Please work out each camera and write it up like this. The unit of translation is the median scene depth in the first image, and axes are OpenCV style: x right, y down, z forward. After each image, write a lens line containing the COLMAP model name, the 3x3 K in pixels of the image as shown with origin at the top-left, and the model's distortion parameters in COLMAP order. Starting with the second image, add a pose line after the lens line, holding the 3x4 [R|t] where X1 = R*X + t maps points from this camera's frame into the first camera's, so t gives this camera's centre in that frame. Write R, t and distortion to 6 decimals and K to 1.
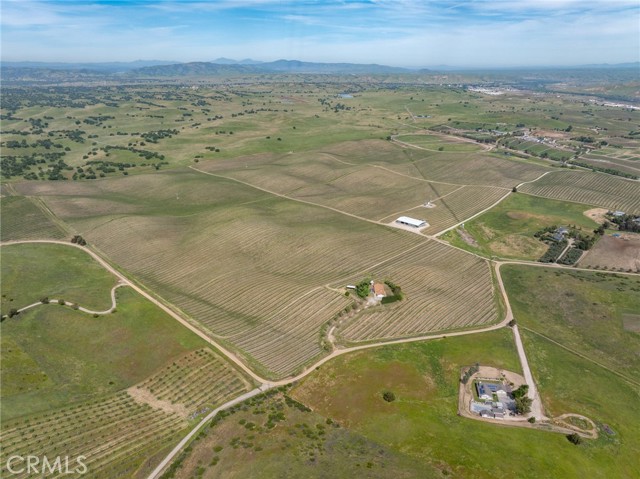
lens RADIAL K [[448.1, 0, 320.0], [0, 448.1, 239.5], [0, 0, 1]] dist [-0.038976, 0.007761]
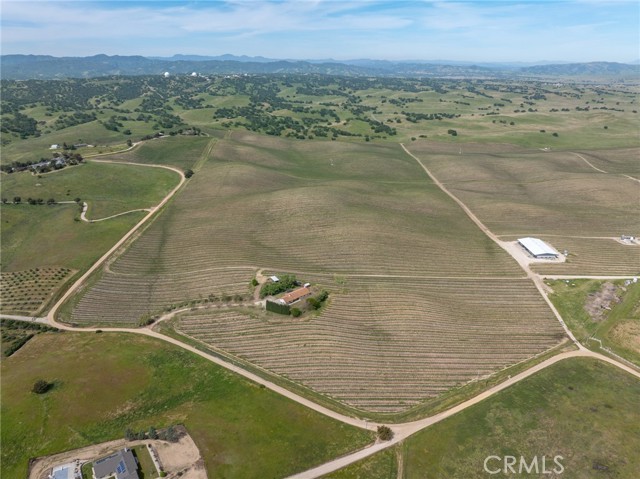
lens RADIAL K [[448.1, 0, 320.0], [0, 448.1, 239.5], [0, 0, 1]] dist [-0.038976, 0.007761]
pose [[0.694787, 0.263142, -0.669348, 0.440782], [-0.263263, 0.959124, 0.103794, -0.038967], [0.669301, 0.104100, 0.735663, 0.365870]]
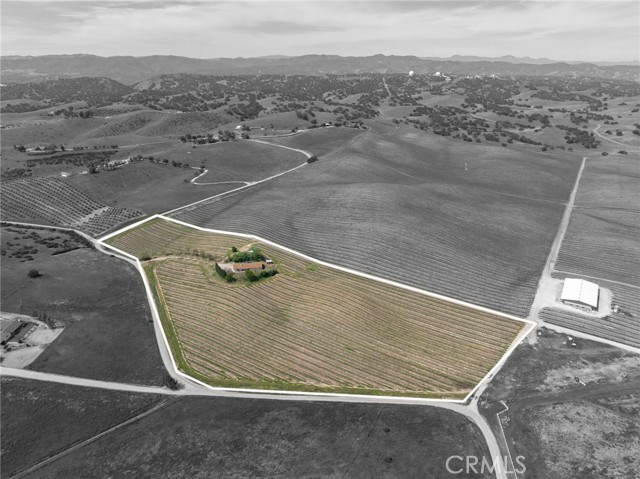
lens RADIAL K [[448.1, 0, 320.0], [0, 448.1, 239.5], [0, 0, 1]] dist [-0.038976, 0.007761]
pose [[0.197766, 0.357317, -0.912805, 0.613117], [-0.358514, 0.893047, 0.271908, -0.131844], [0.912336, 0.273479, 0.304717, 0.630441]]
